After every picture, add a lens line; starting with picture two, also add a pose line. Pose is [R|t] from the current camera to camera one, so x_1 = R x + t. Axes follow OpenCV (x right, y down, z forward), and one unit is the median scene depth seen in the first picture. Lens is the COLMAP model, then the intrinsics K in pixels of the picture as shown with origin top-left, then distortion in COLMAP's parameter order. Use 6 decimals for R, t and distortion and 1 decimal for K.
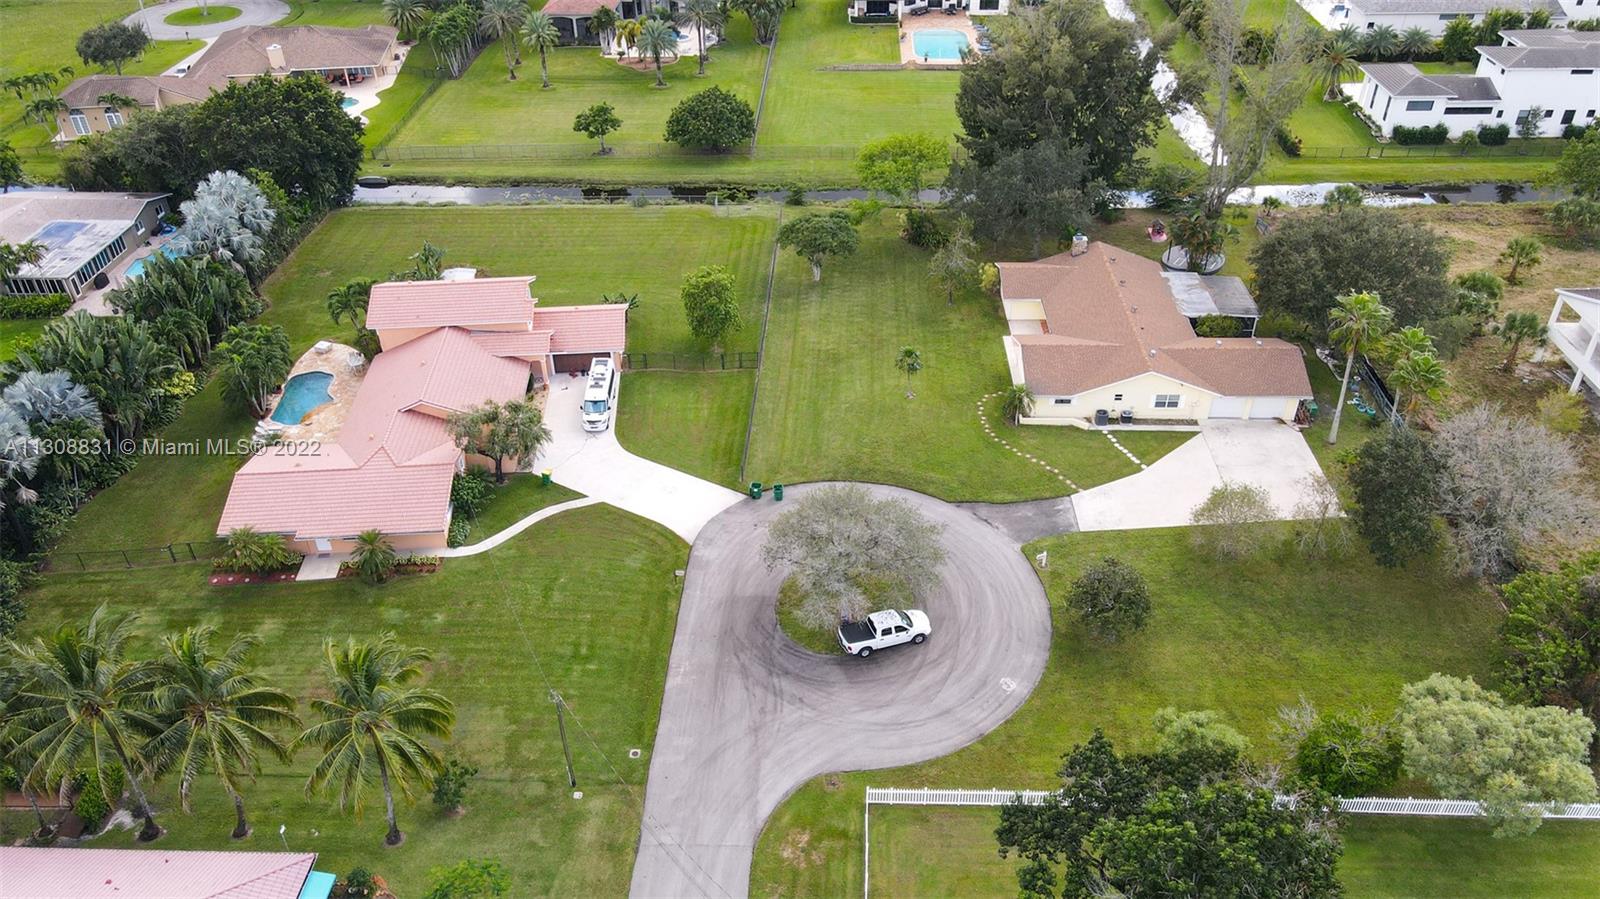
lens RADIAL K [[1148.2, 0, 800.0], [0, 1148.2, 449.5], [0, 0, 1]] dist [-0.002052, 0.030630]
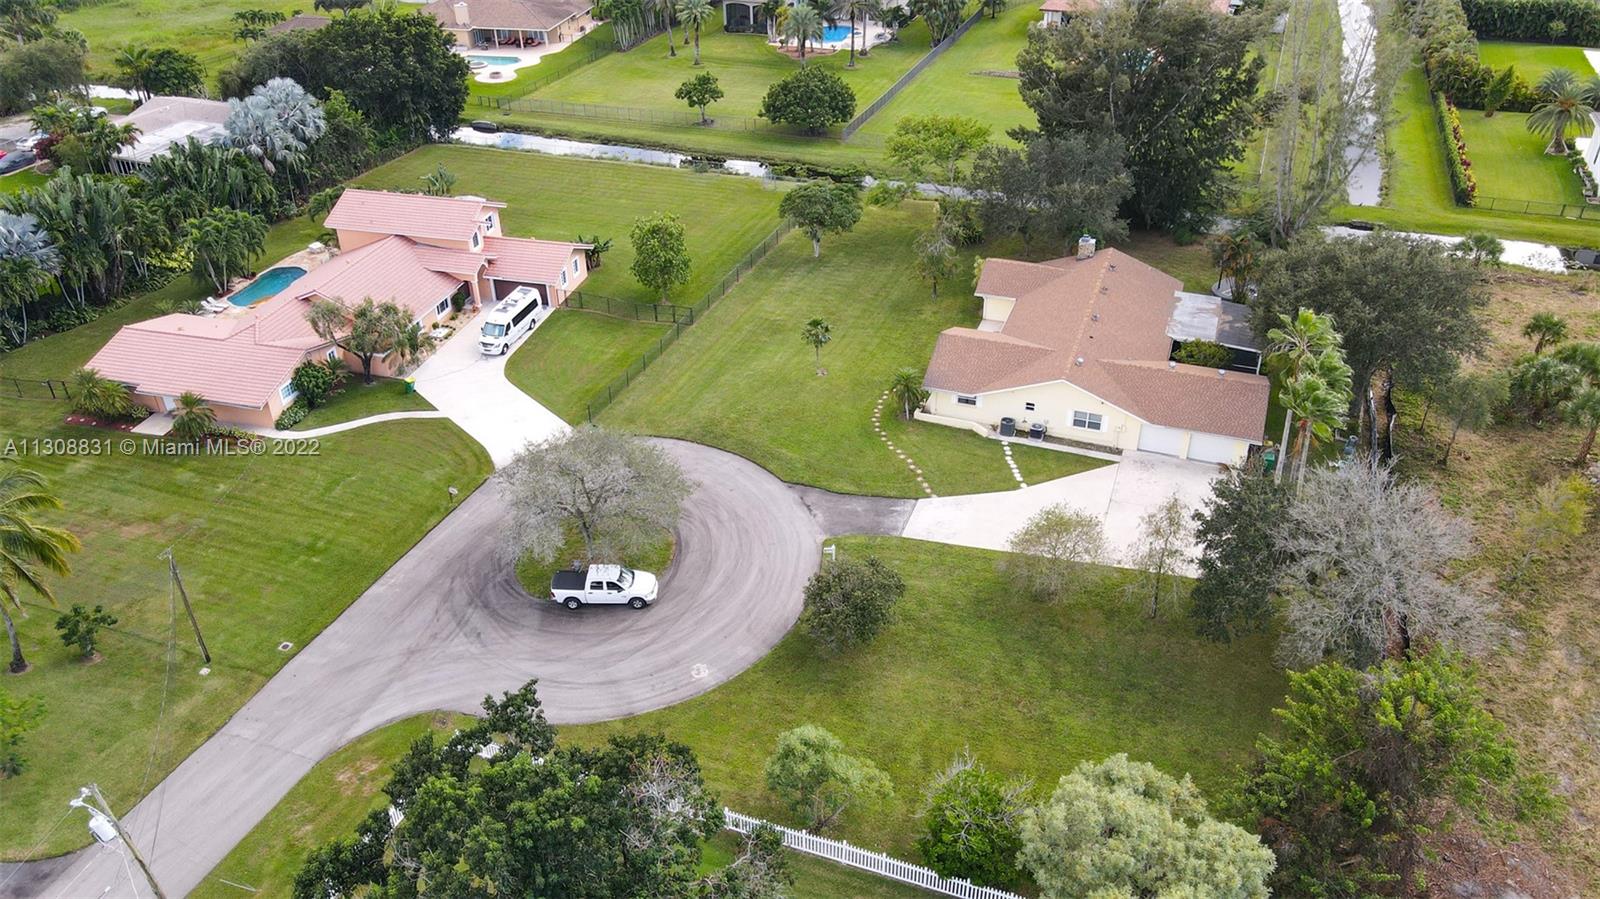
lens RADIAL K [[1148.2, 0, 800.0], [0, 1148.2, 449.5], [0, 0, 1]] dist [-0.002052, 0.030630]
pose [[0.950004, 0.172506, -0.260258, 0.341638], [-0.183494, 0.982850, -0.018340, 0.032960], [0.252631, 0.065179, 0.965365, 0.133477]]
